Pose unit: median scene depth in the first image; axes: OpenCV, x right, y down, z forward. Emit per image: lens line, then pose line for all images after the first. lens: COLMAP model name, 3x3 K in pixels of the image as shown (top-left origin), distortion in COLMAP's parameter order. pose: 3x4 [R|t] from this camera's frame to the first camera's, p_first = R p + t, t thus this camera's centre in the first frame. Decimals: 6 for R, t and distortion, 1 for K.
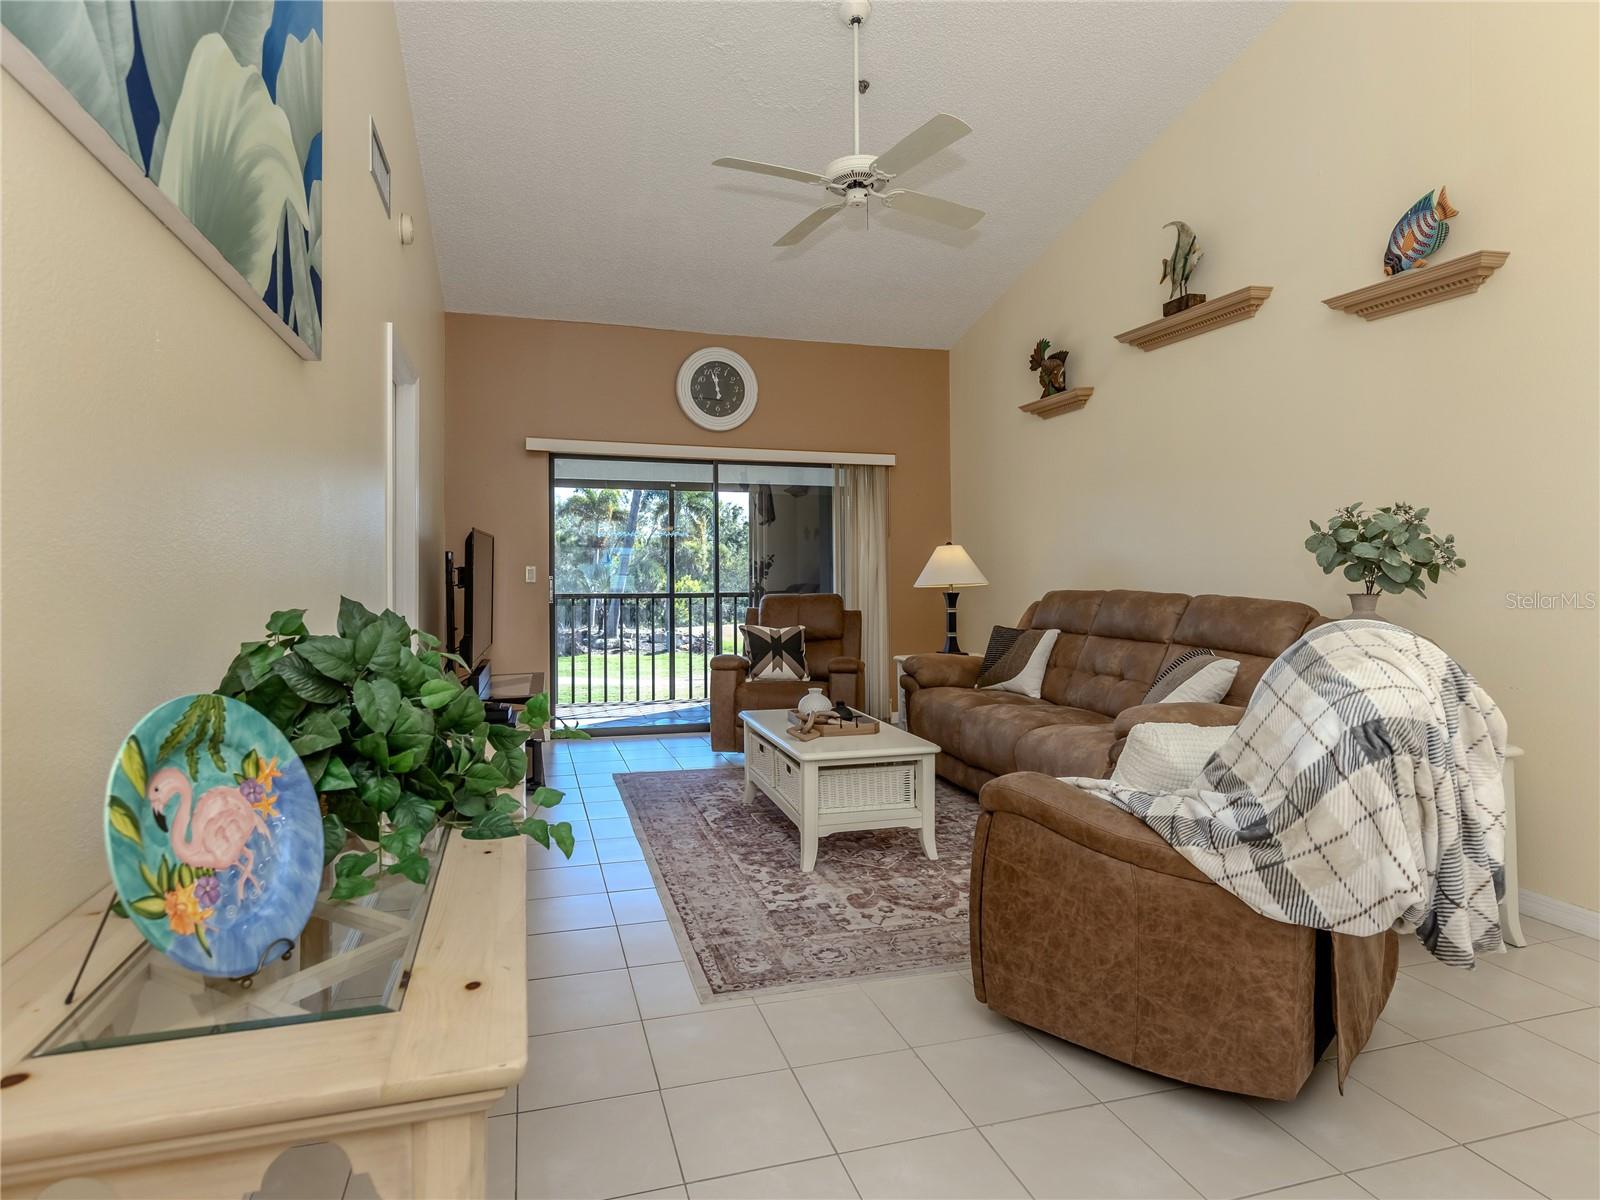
lens RADIAL K [[901.6, 0, 800.2], [0, 901.6, 564.2], [0, 0, 1]] dist [0.006823, 0.001416]
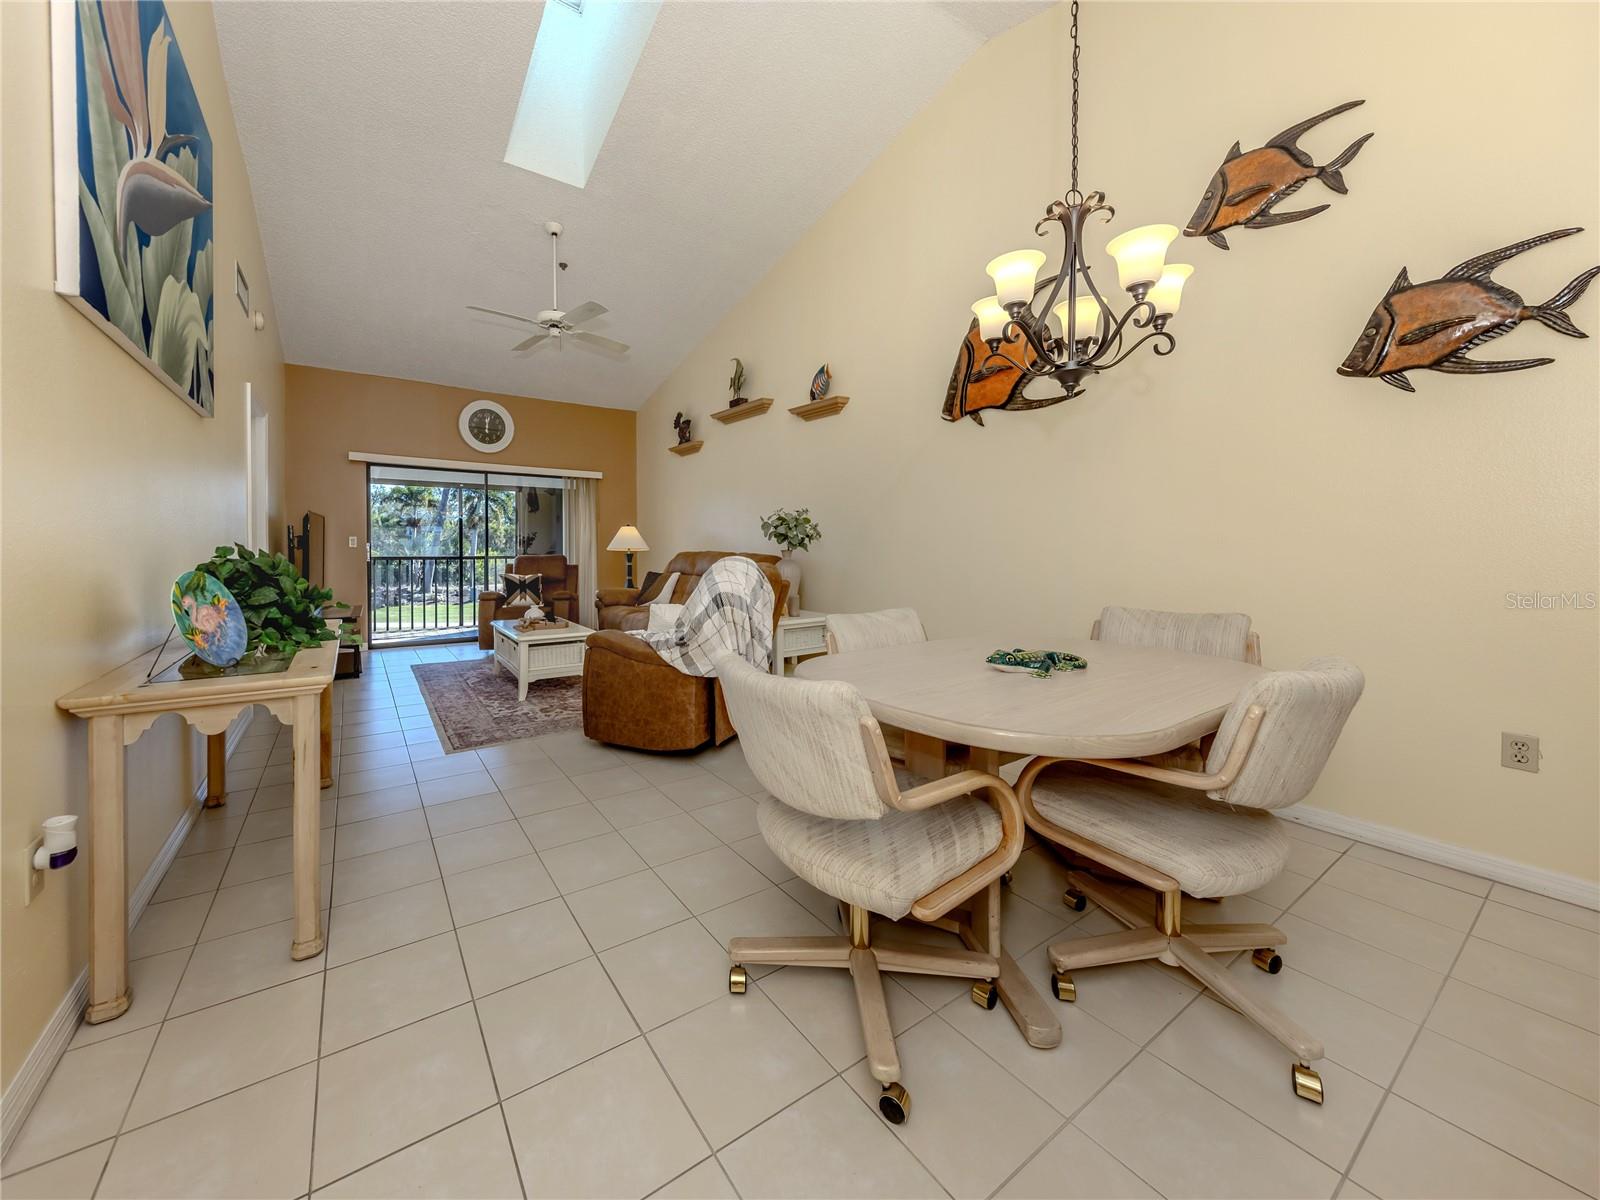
lens RADIAL K [[670.7, 0, 796.7], [0, 670.7, 557.3], [0, 0, 1]] dist [0.001157, 0.000376]
pose [[0.960197, 0.001829, 0.279318, 0.147826], [-0.007369, 0.999796, 0.018786, 0.014988], [-0.279226, -0.020096, 0.960015, -0.422055]]
